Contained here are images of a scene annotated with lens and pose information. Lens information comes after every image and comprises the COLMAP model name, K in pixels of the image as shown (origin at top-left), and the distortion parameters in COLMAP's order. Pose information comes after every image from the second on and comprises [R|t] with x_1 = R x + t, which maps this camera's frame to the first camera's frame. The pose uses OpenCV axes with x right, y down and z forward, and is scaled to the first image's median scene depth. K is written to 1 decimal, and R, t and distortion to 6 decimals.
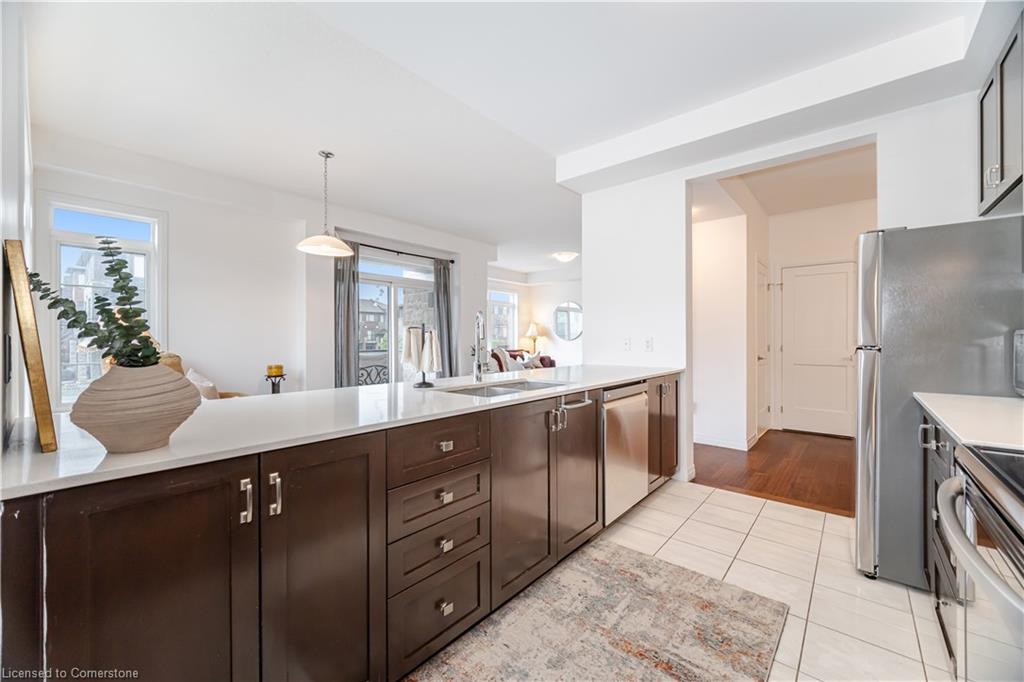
lens RADIAL K [[409.7, 0, 508.7], [0, 409.7, 334.7], [0, 0, 1]] dist [-0.003294, 0.000201]
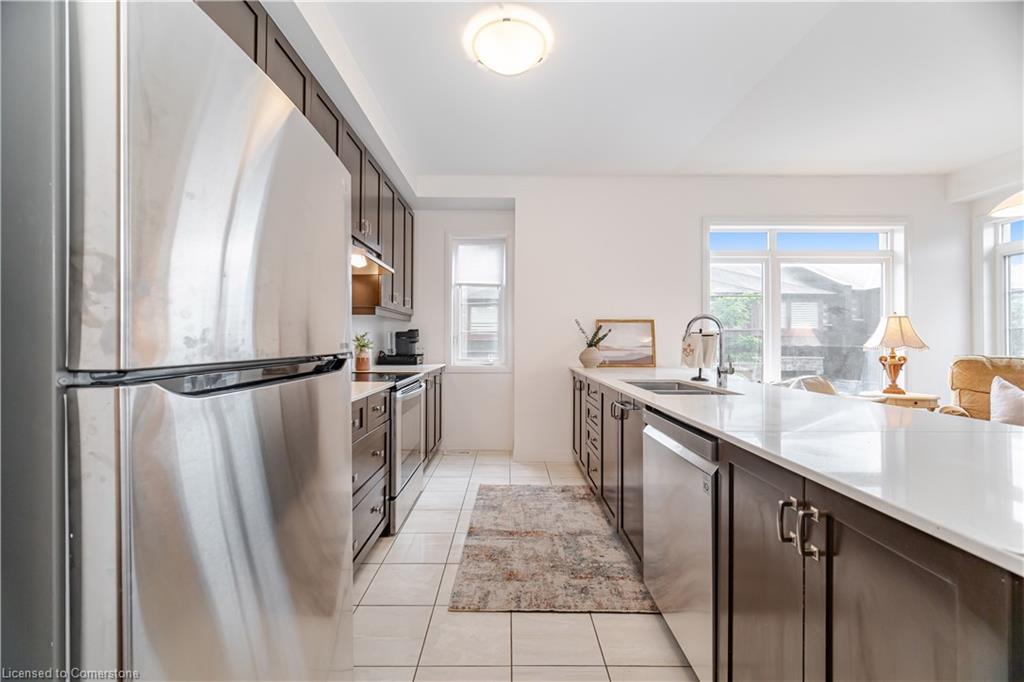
lens RADIAL K [[409.7, 0, 509.1], [0, 409.7, 338.2], [0, 0, 1]] dist [-0.003294, 0.000201]
pose [[-0.760704, -0.004091, -0.649085, 1.120480], [0.006174, 0.999889, -0.013538, 0.012735], [0.649069, -0.014306, -0.760595, 1.706128]]
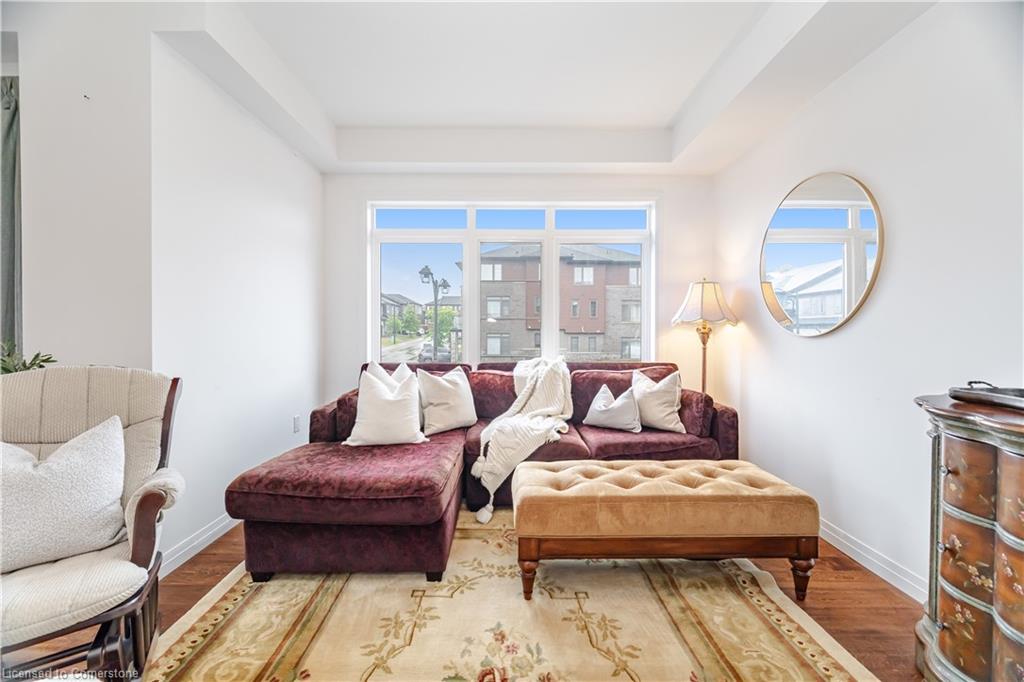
lens RADIAL K [[409.7, 0, 510.8], [0, 409.7, 335.5], [0, 0, 1]] dist [-0.003294, 0.000201]
pose [[0.645555, 0.012052, -0.763619, 1.077533], [0.005134, 0.999784, 0.020119, 0.036073], [0.763697, -0.016908, 0.645354, 3.575455]]
